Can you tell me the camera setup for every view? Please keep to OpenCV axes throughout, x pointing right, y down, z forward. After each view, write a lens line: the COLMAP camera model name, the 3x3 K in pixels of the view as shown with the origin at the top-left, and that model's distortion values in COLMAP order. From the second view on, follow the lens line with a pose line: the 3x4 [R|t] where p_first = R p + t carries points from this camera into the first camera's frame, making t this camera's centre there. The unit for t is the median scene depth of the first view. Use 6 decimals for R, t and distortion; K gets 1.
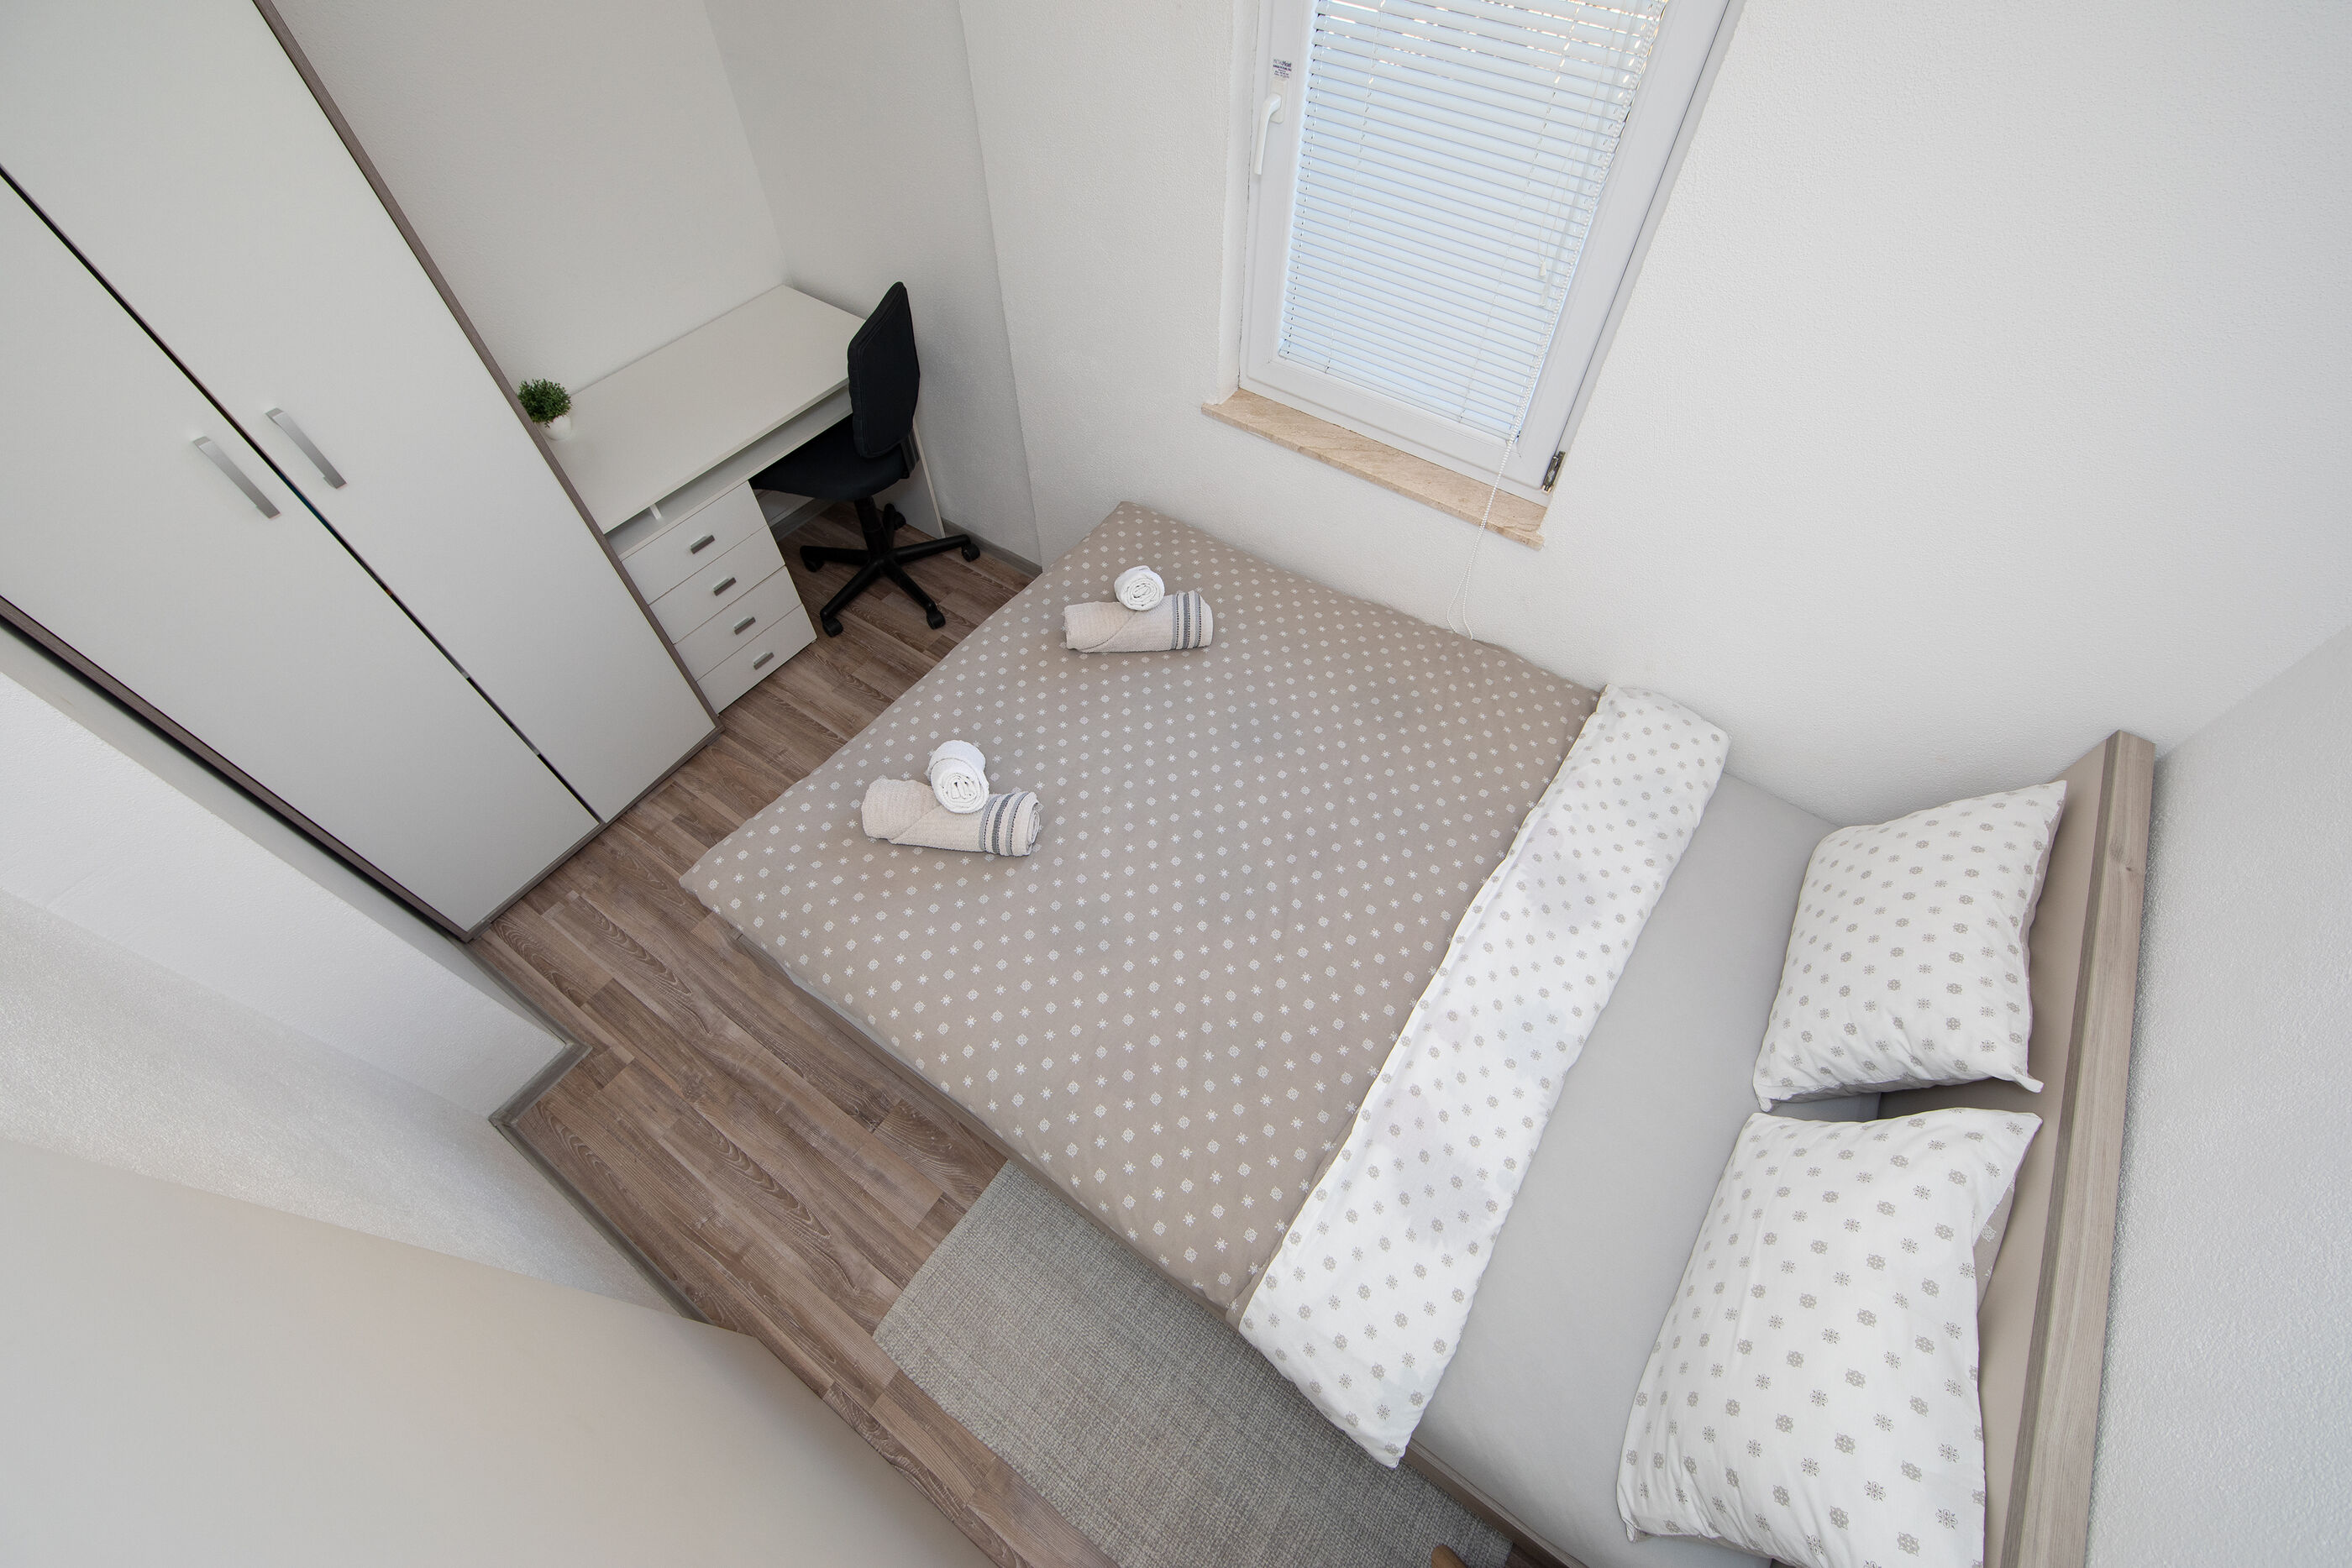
lens RADIAL K [[931.2, 0, 1180.9], [0, 931.2, 785.6], [0, 0, 1]] dist [-0.011472, 0.000088]
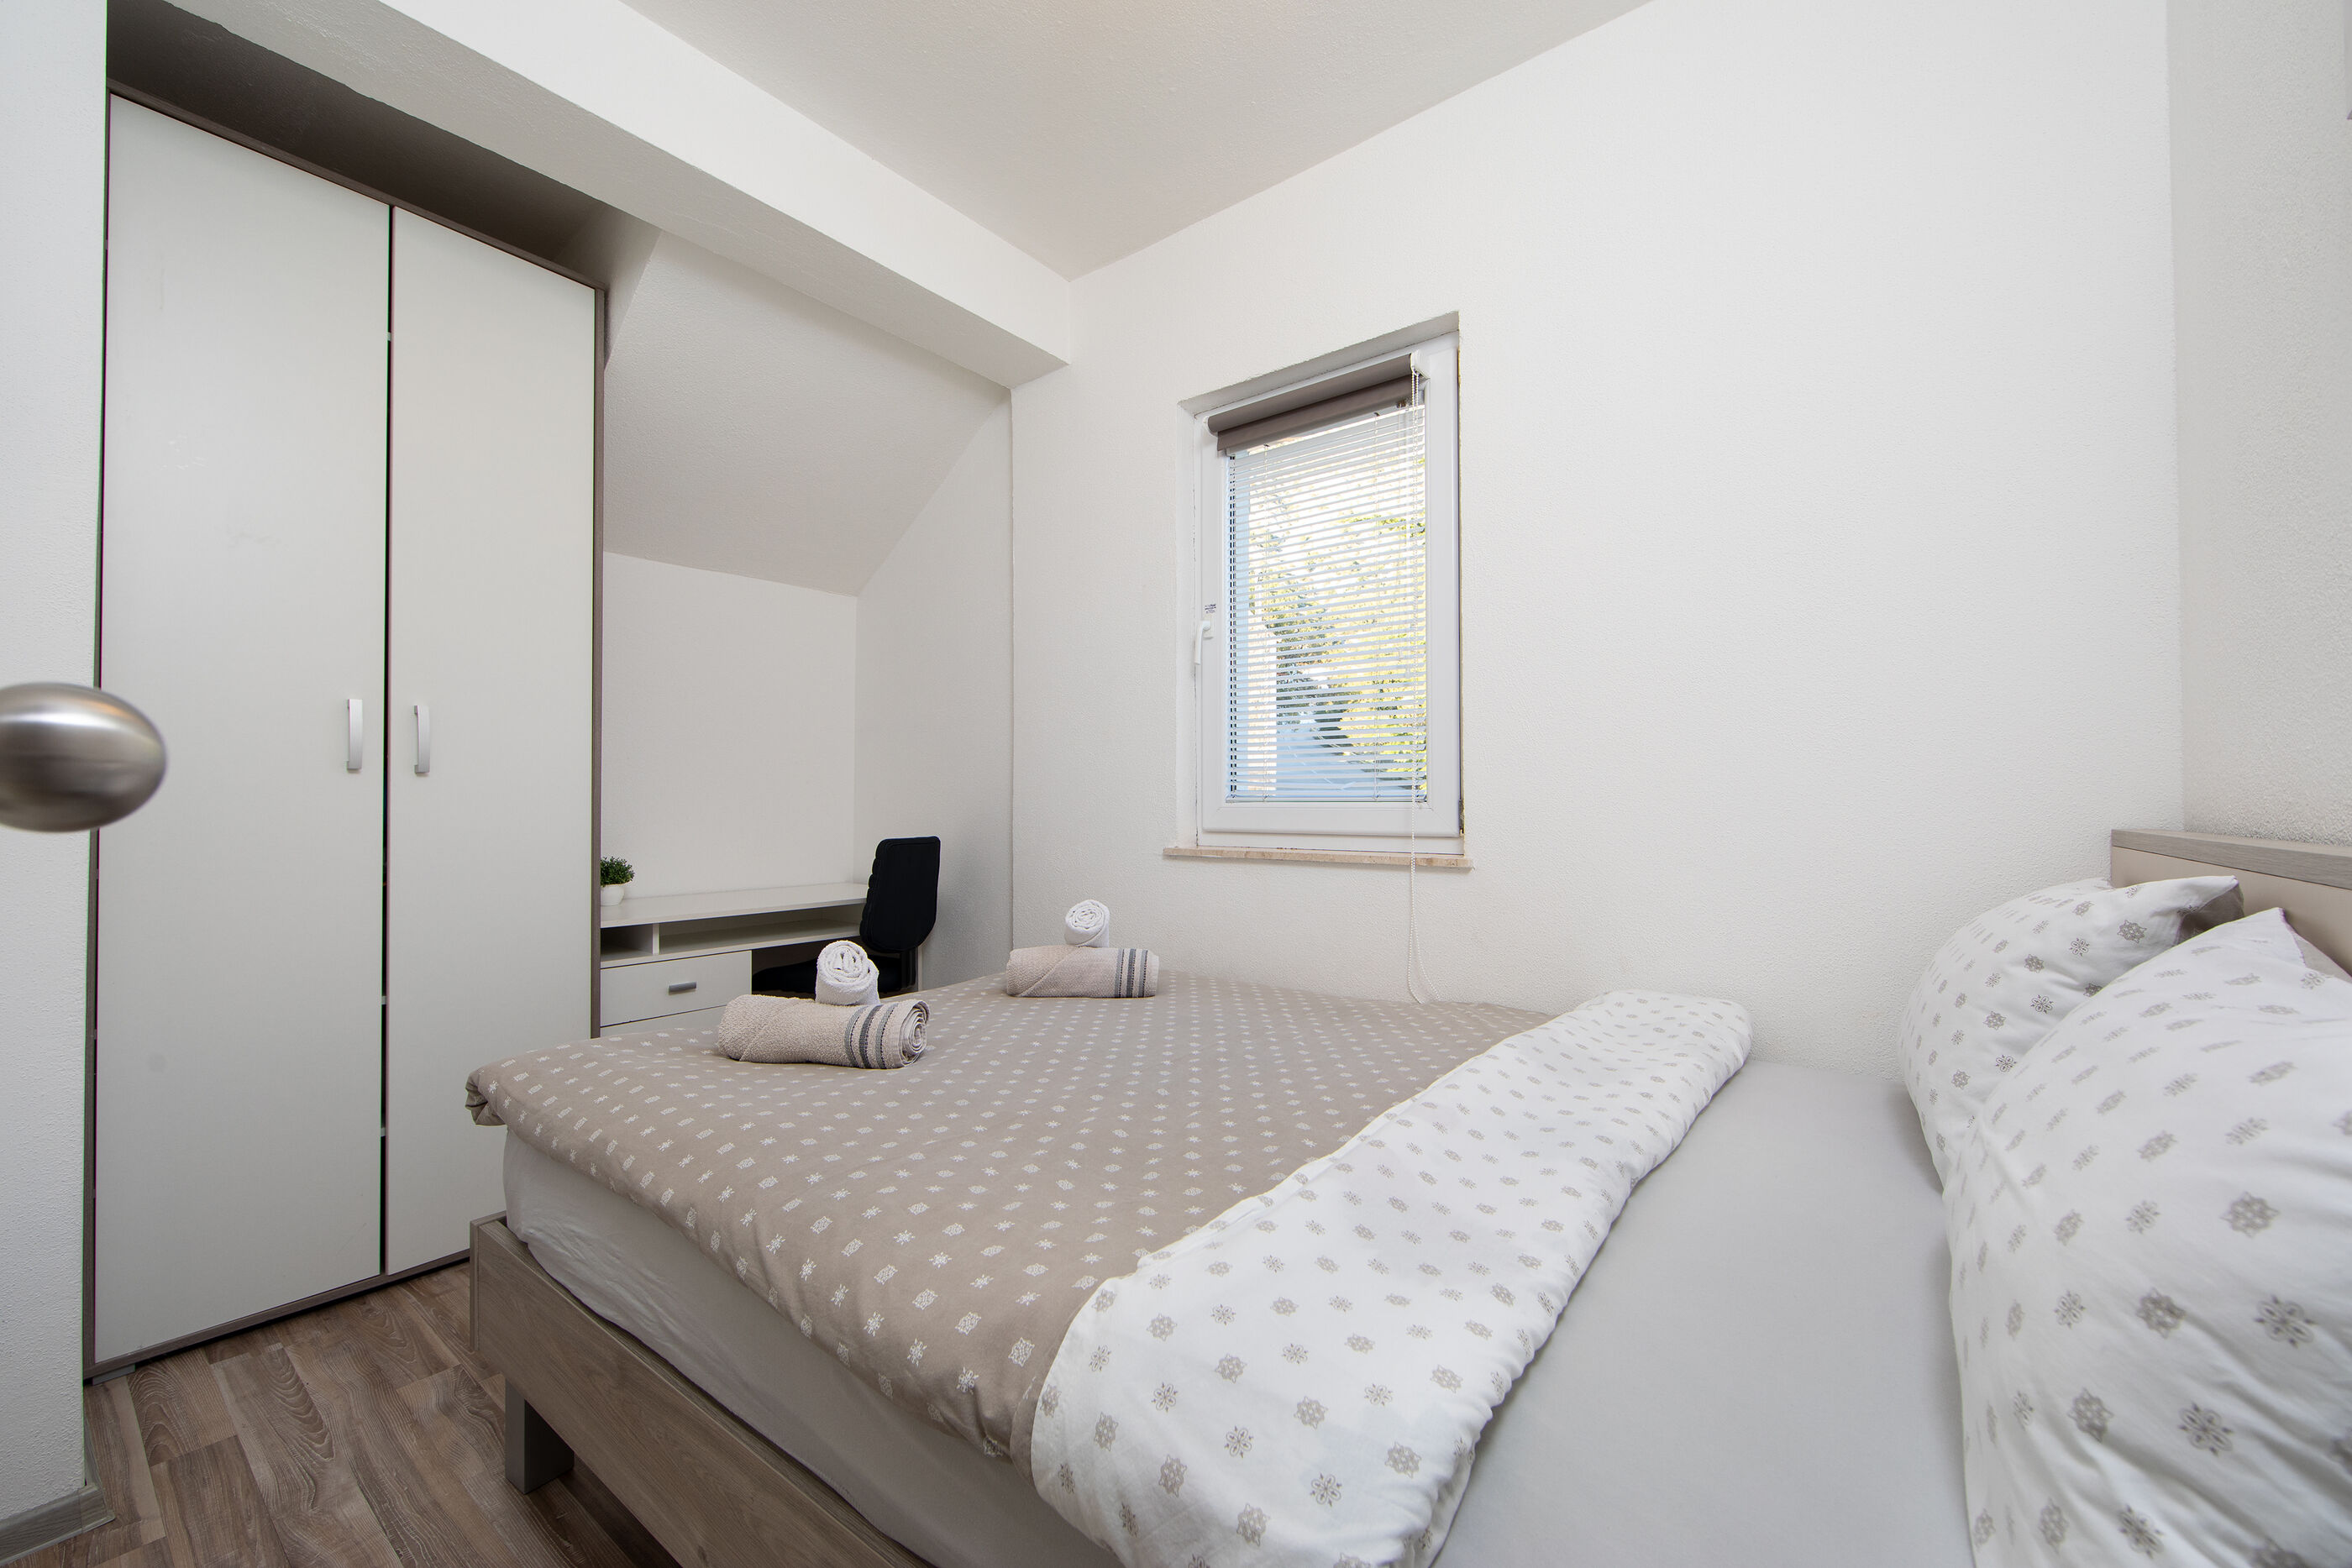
lens RADIAL K [[923.1, 0, 1181.6], [0, 923.1, 792.0], [0, 0, 1]] dist [-0.002328, -0.000109]
pose [[0.998546, -0.011362, -0.052703, 0.134000], [-0.037159, 0.563221, -0.825470, 0.628937], [0.039063, 0.826228, 0.561980, 0.378367]]
